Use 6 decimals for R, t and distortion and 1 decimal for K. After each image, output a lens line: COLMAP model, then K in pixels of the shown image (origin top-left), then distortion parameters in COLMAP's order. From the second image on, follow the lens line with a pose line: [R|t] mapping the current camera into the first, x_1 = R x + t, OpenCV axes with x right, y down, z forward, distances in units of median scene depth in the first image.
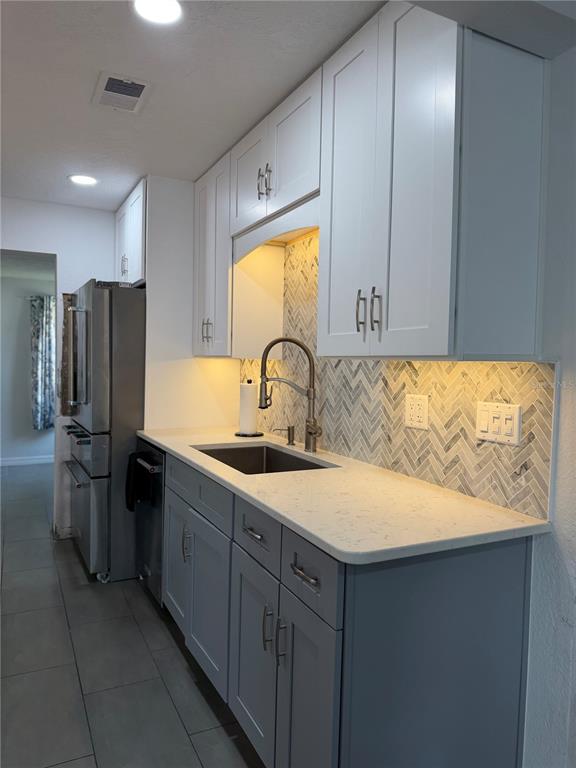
lens RADIAL K [[538.8, 0, 276.1], [0, 538.8, 380.5], [0, 0, 1]] dist [0.056282, -0.073757]
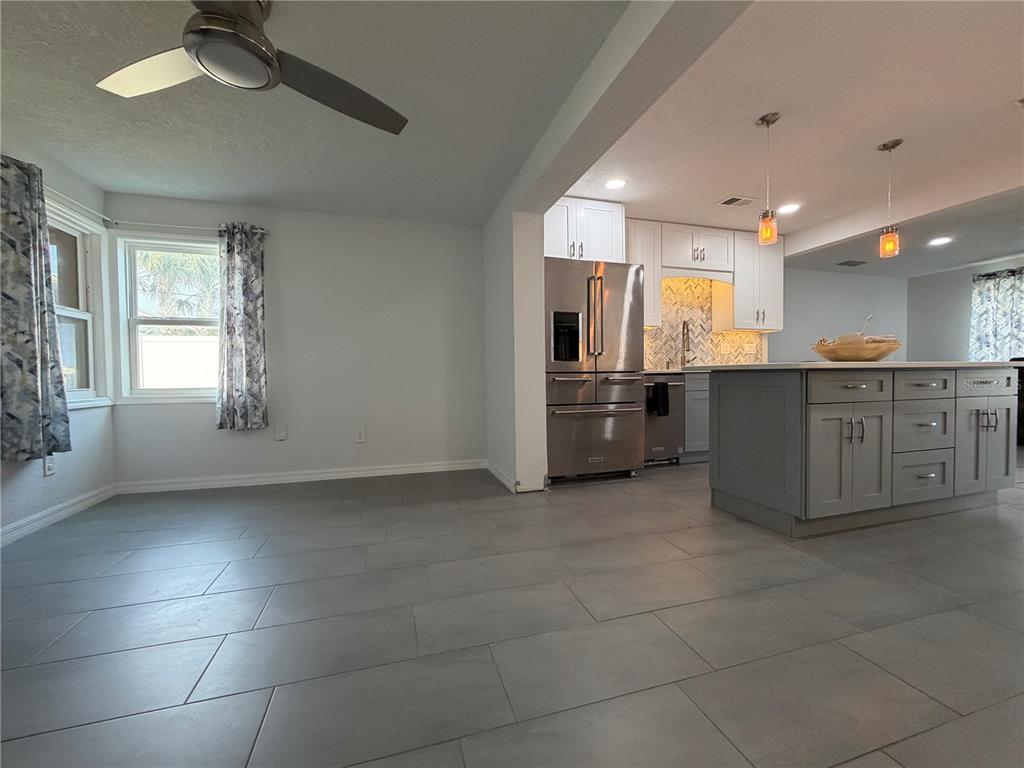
lens RADIAL K [[408.6, 0, 507.6], [0, 408.6, 385.6], [0, 0, 1]] dist [-0.000445, -0.000219]
pose [[0.164058, -0.045614, 0.985395, -2.135695], [0.051869, 0.997947, 0.037559, 0.107933], [-0.985086, 0.044950, 0.166088, 1.707817]]
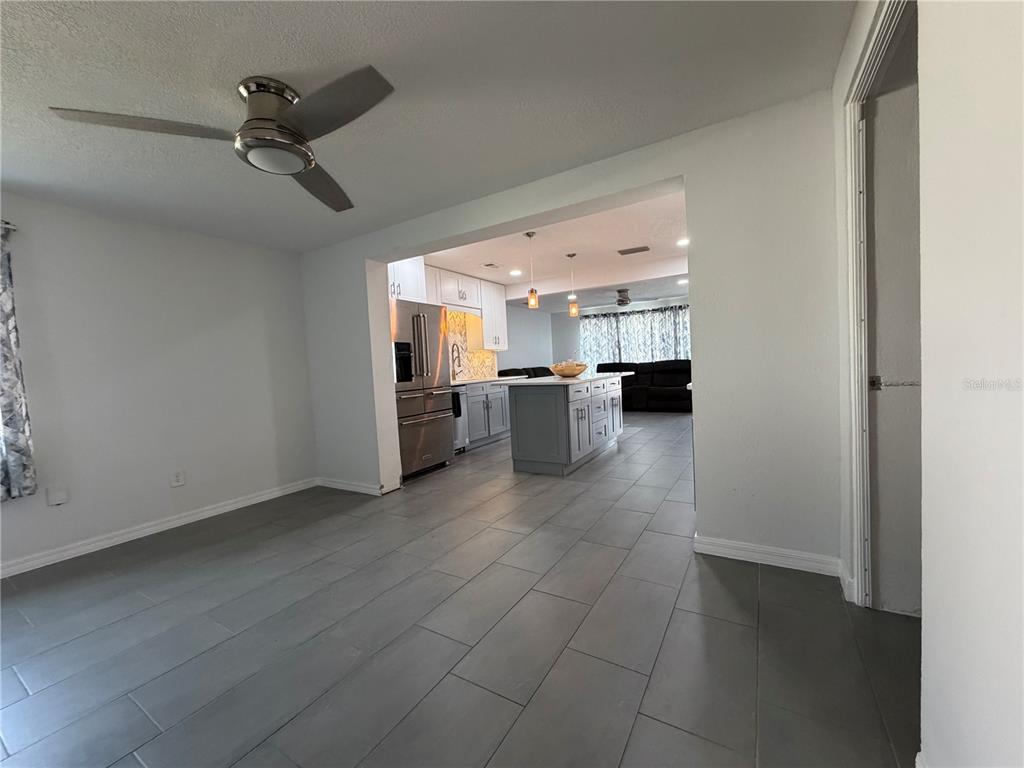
lens RADIAL K [[408.6, 0, 504.3], [0, 408.6, 386.9], [0, 0, 1]] dist [-0.000445, -0.000219]
pose [[-0.531105, -0.034937, 0.846586, -2.435120], [0.073690, 0.993459, 0.087227, -0.019379], [-0.844096, 0.108712, -0.525056, 2.330221]]
